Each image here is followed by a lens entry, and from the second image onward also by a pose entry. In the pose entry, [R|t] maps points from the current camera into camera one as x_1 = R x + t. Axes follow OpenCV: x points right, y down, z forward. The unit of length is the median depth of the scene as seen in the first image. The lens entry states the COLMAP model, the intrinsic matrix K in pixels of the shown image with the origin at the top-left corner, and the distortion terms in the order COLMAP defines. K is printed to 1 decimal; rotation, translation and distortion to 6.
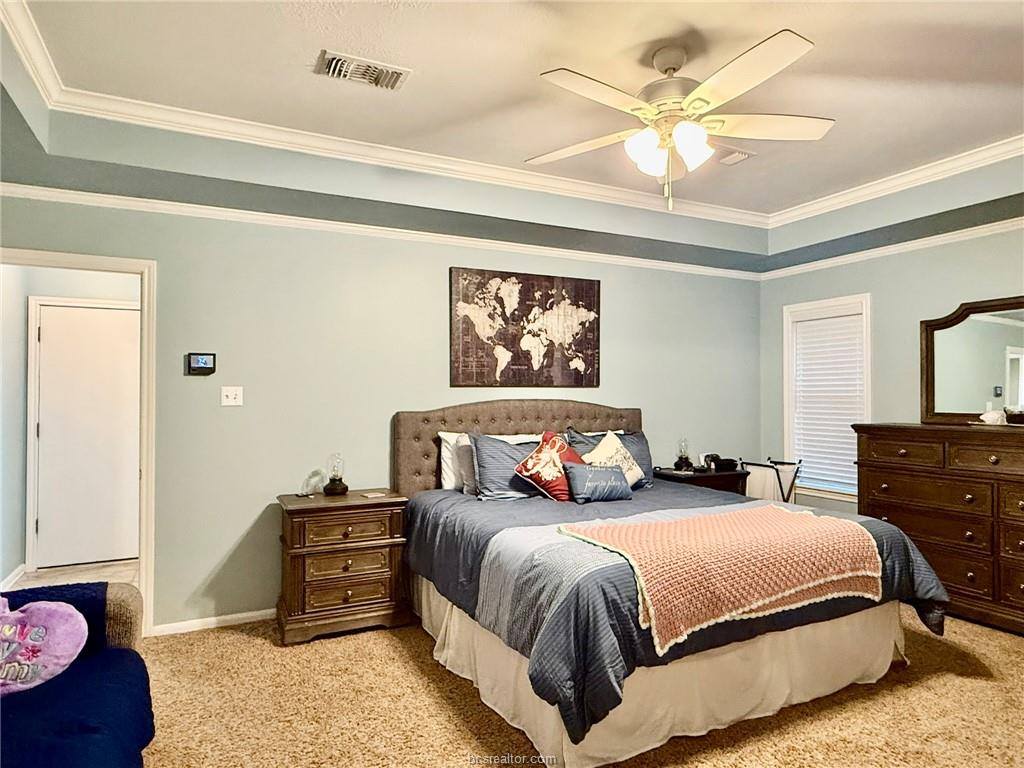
lens RADIAL K [[612.1, 0, 508.6], [0, 612.1, 389.2], [0, 0, 1]] dist [0.002769, 0.000450]
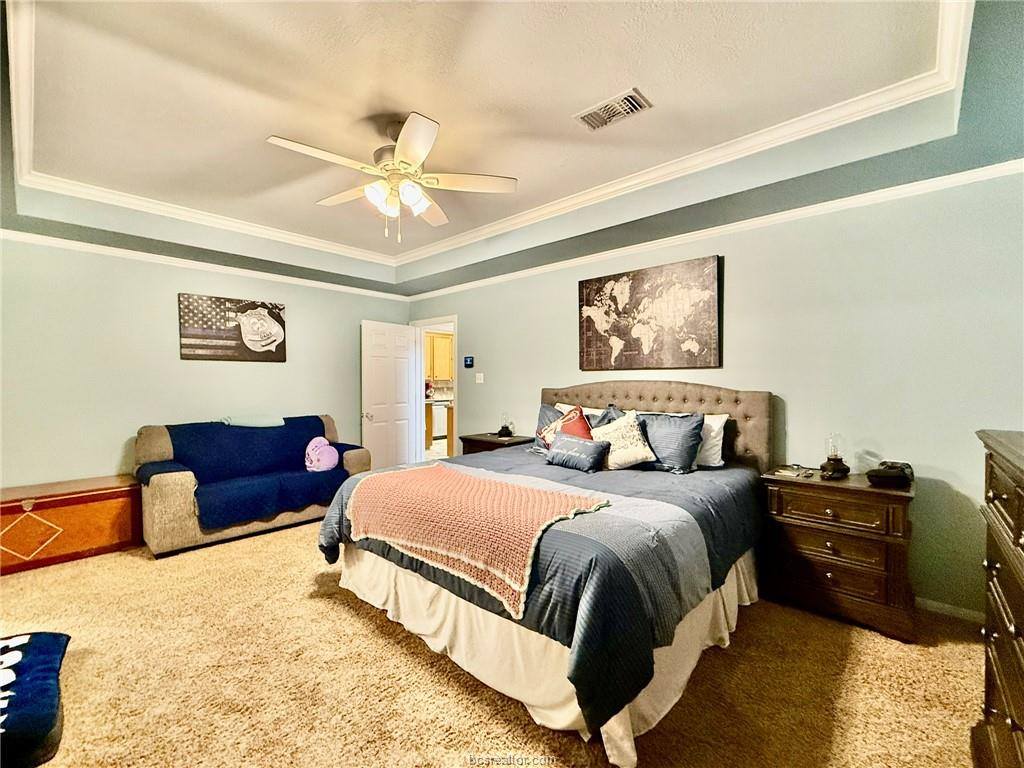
lens RADIAL K [[441.1, 0, 512.0], [0, 441.1, 384.0], [0, 0, 1]] dist [0.000031, -0.000012]
pose [[0.355980, 0.004655, -0.934482, 0.733160], [0.000810, 0.999986, 0.005289, 0.018697], [0.934493, -0.002640, 0.355971, 0.502852]]
